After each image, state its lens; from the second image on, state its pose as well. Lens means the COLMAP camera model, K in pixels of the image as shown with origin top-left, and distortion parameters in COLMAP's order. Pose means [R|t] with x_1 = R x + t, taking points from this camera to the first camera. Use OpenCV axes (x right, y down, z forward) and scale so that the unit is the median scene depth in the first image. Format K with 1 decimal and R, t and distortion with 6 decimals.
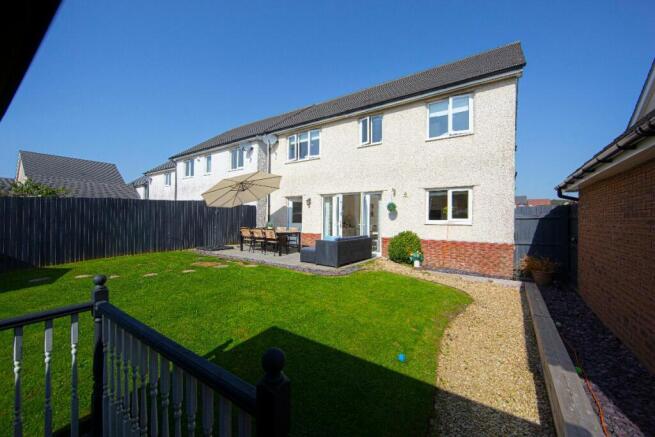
lens RADIAL K [[258.0, 0, 325.5], [0, 258.0, 218.5], [0, 0, 1]] dist [-0.009904, 0.000089]
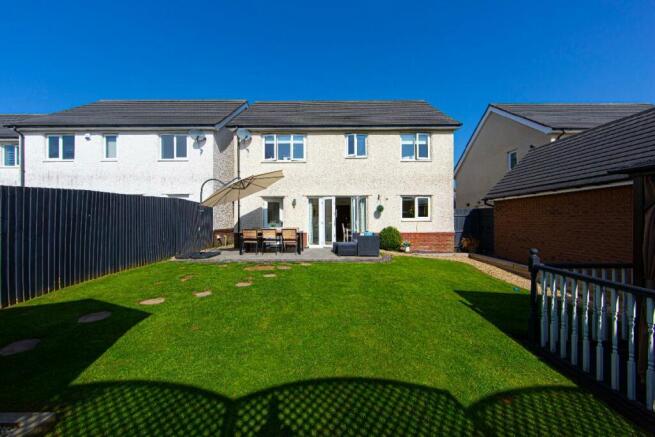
lens RADIAL K [[254.7, 0, 330.2], [0, 254.7, 218.9], [0, 0, 1]] dist [0.001089, 0.000025]
pose [[0.820598, -0.013487, 0.571347, -0.682747], [0.012774, 0.999905, 0.005256, -0.002189], [-0.571363, 0.002985, 0.820692, 0.089825]]
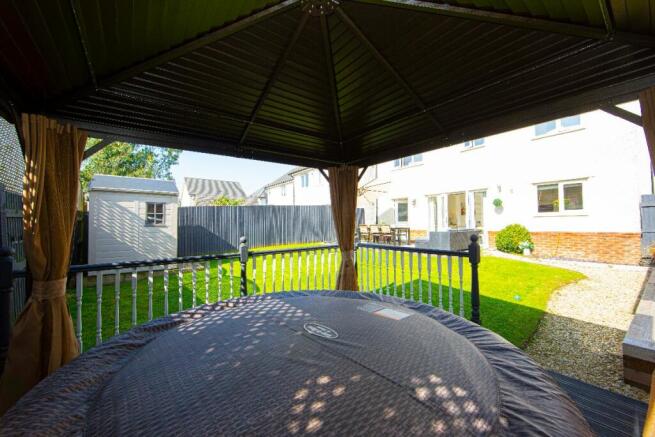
lens RADIAL K [[256.7, 0, 328.9], [0, 256.7, 217.9], [0, 0, 1]] dist [-0.001268, 0.000273]
pose [[0.951673, -0.029737, -0.305671, -0.098682], [0.022524, 0.999379, -0.027097, 0.035361], [0.306287, 0.018903, 0.951752, -0.272377]]
